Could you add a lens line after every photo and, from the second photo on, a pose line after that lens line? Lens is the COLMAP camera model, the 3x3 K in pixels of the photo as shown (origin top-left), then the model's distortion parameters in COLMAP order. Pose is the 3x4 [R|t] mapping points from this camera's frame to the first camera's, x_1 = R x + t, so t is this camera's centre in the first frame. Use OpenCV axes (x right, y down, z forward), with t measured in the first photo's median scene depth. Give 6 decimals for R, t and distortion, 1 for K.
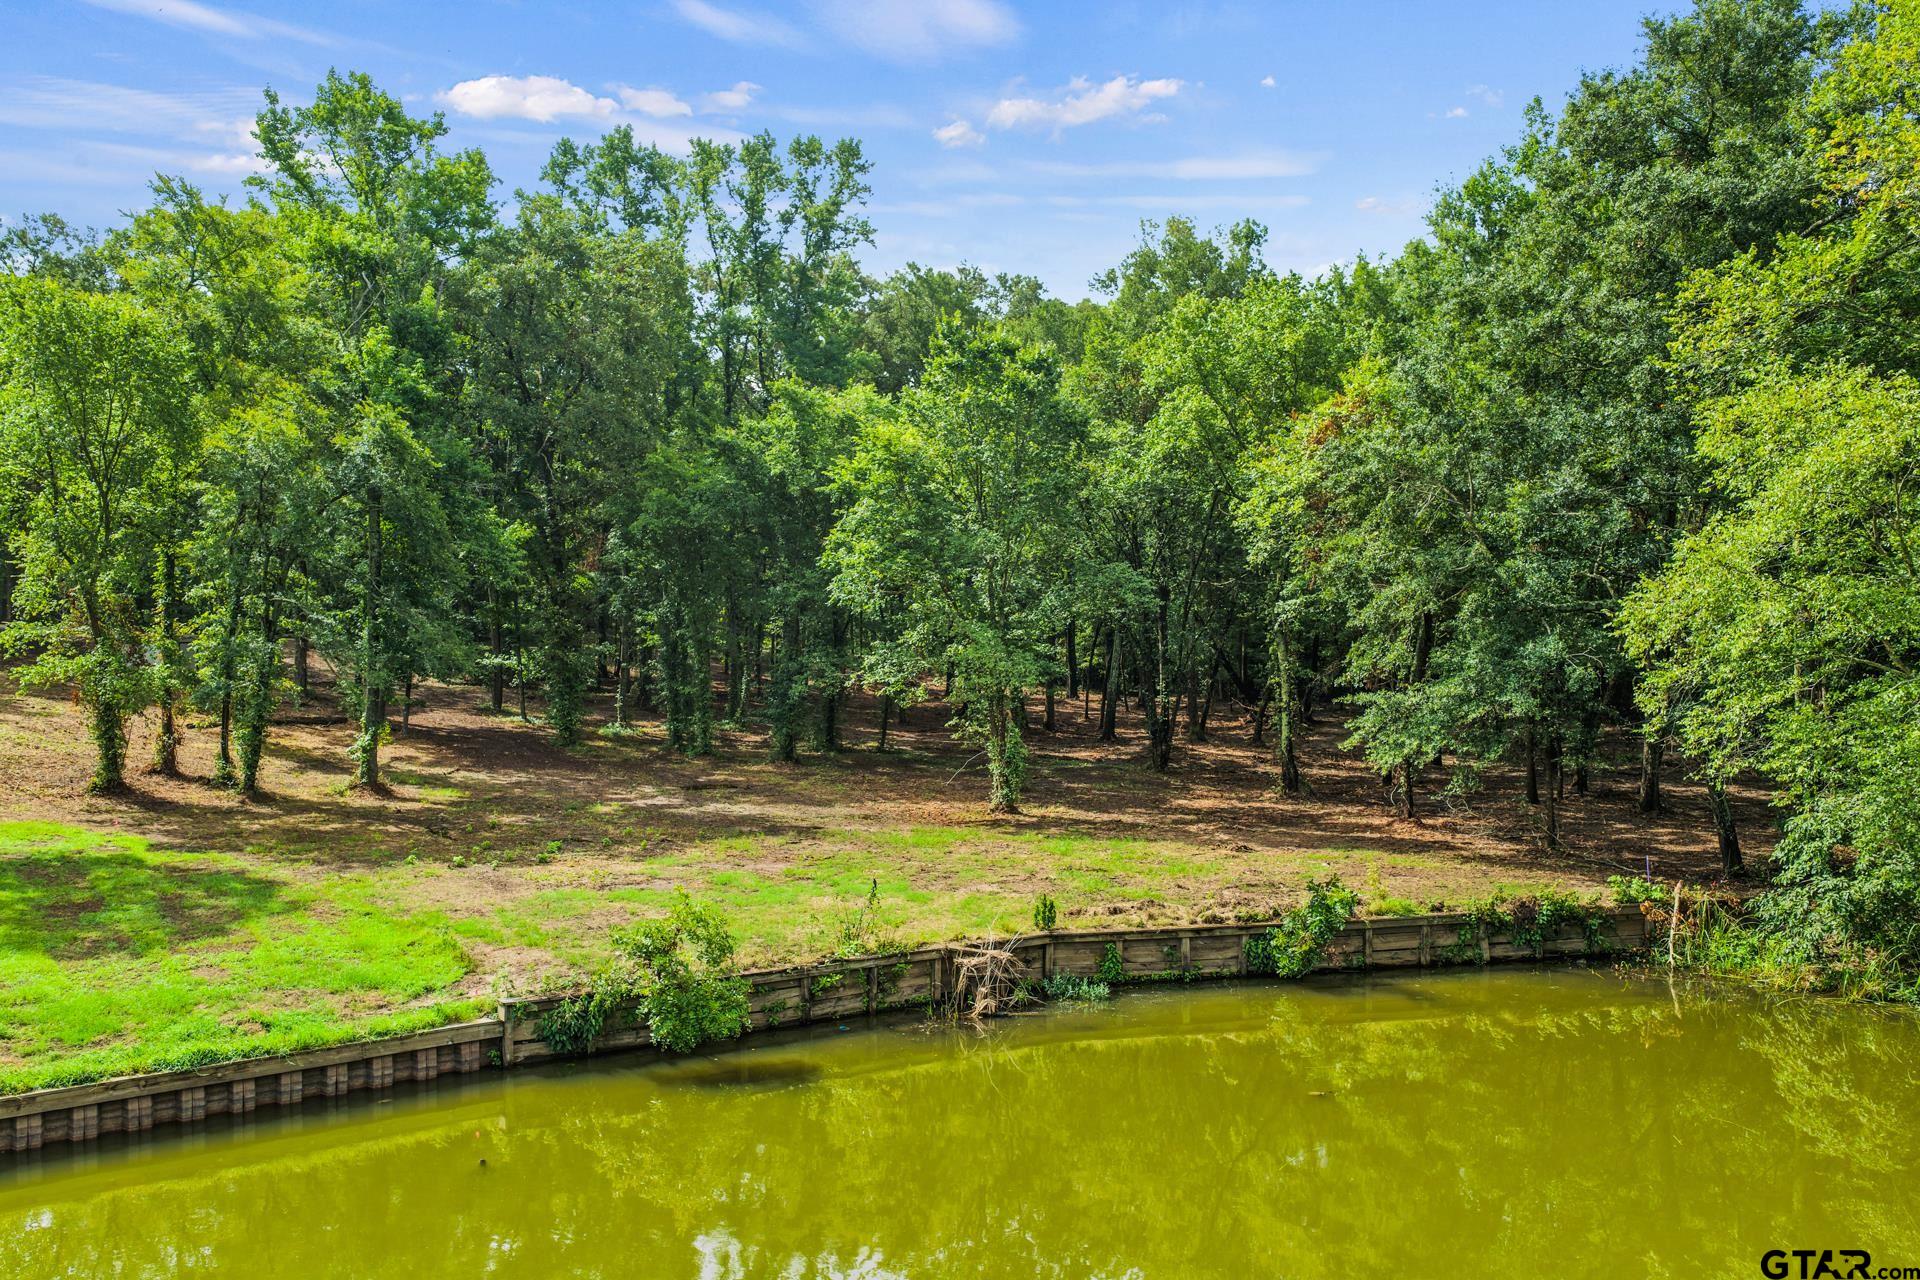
lens RADIAL K [[1573.2, 0, 962.5], [0, 1573.2, 650.6], [0, 0, 1]] dist [-0.000511, 0.002922]
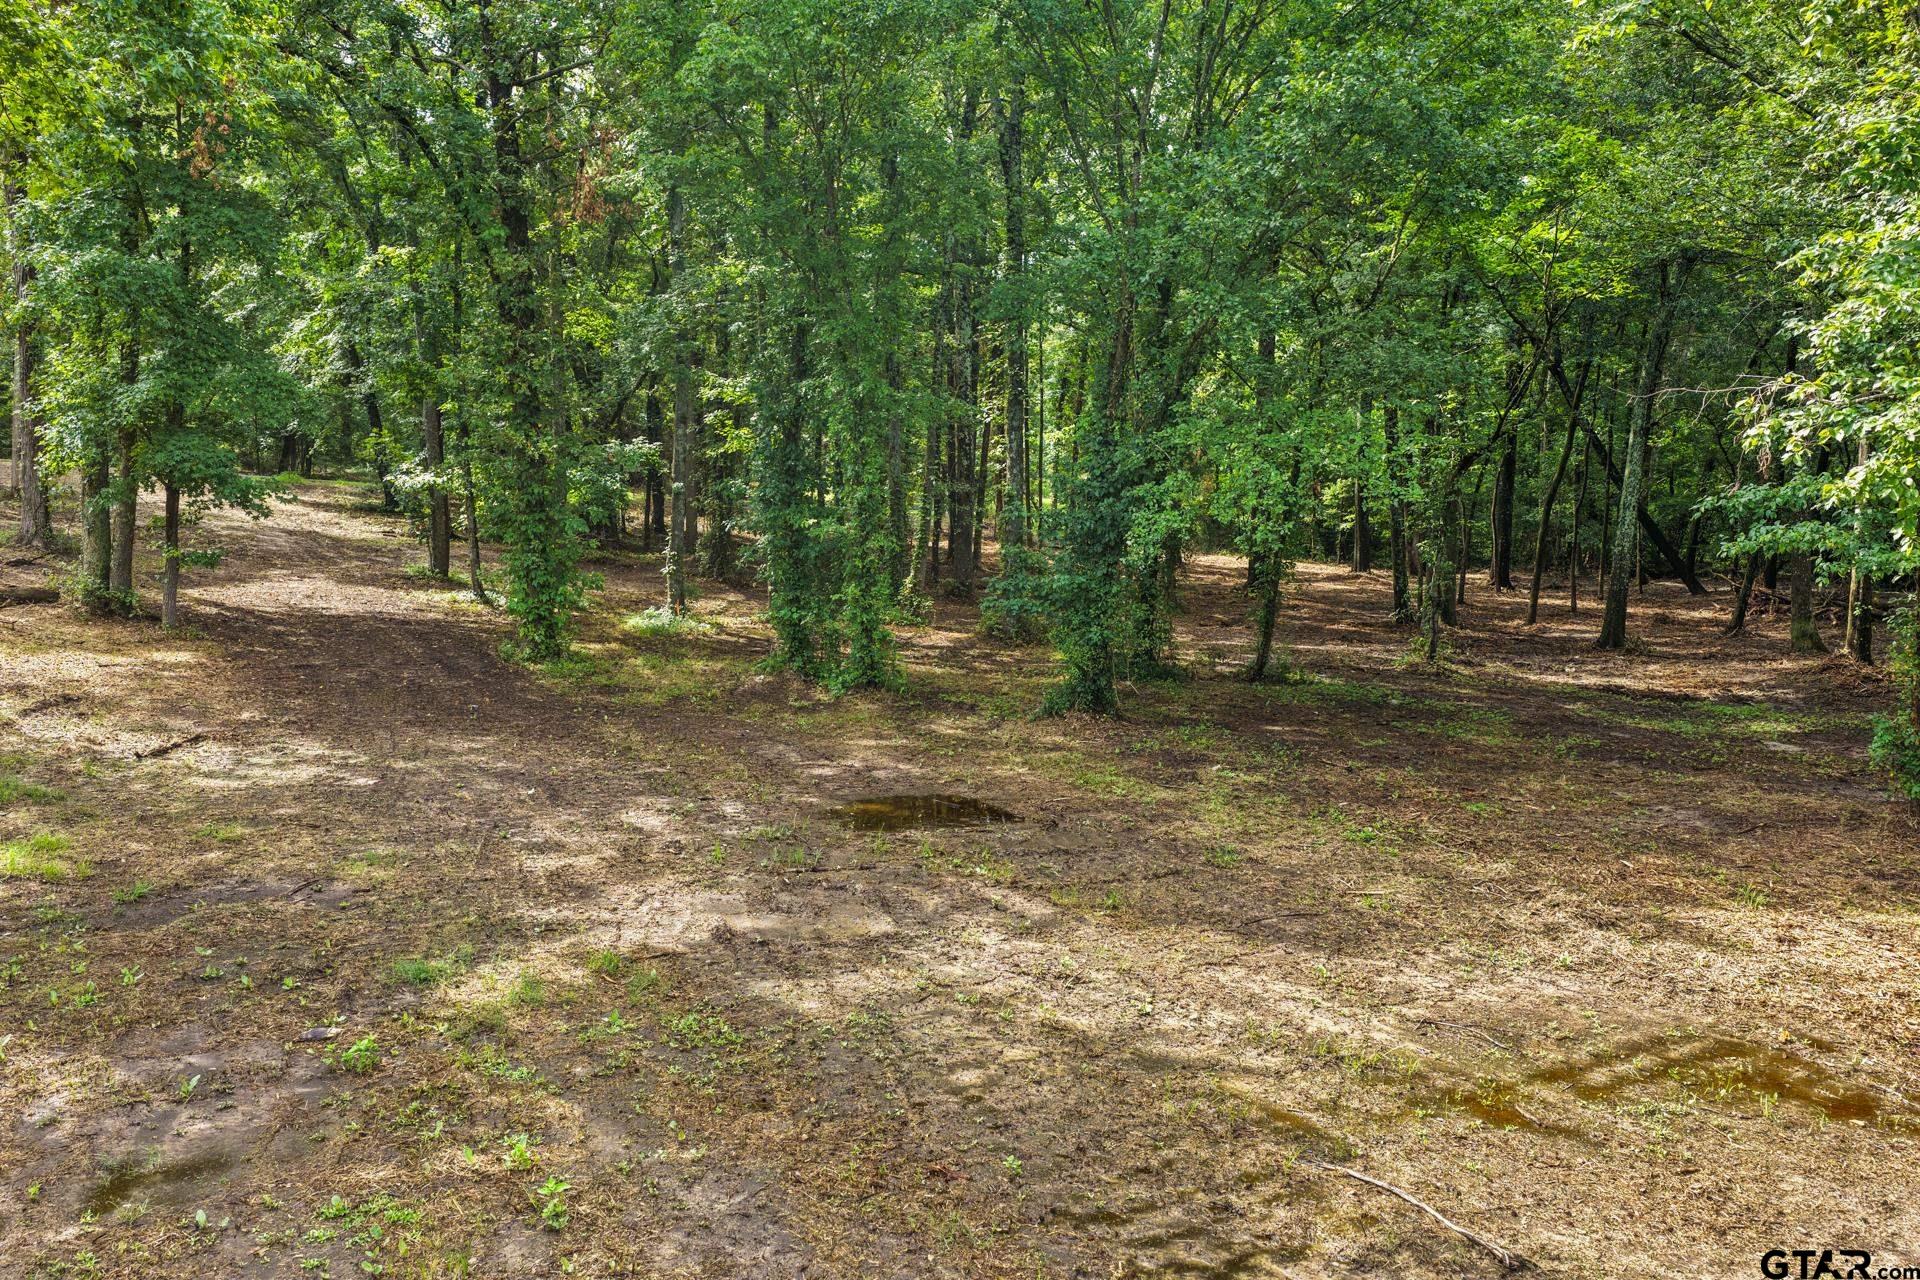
lens RADIAL K [[1573.2, 0, 962.5], [0, 1573.2, 650.6], [0, 0, 1]] dist [-0.000511, 0.002922]
pose [[0.998805, 0.008404, -0.048148, -0.117268], [-0.004628, 0.996942, 0.078006, 0.024248], [0.048657, -0.077689, 0.995790, 0.582952]]
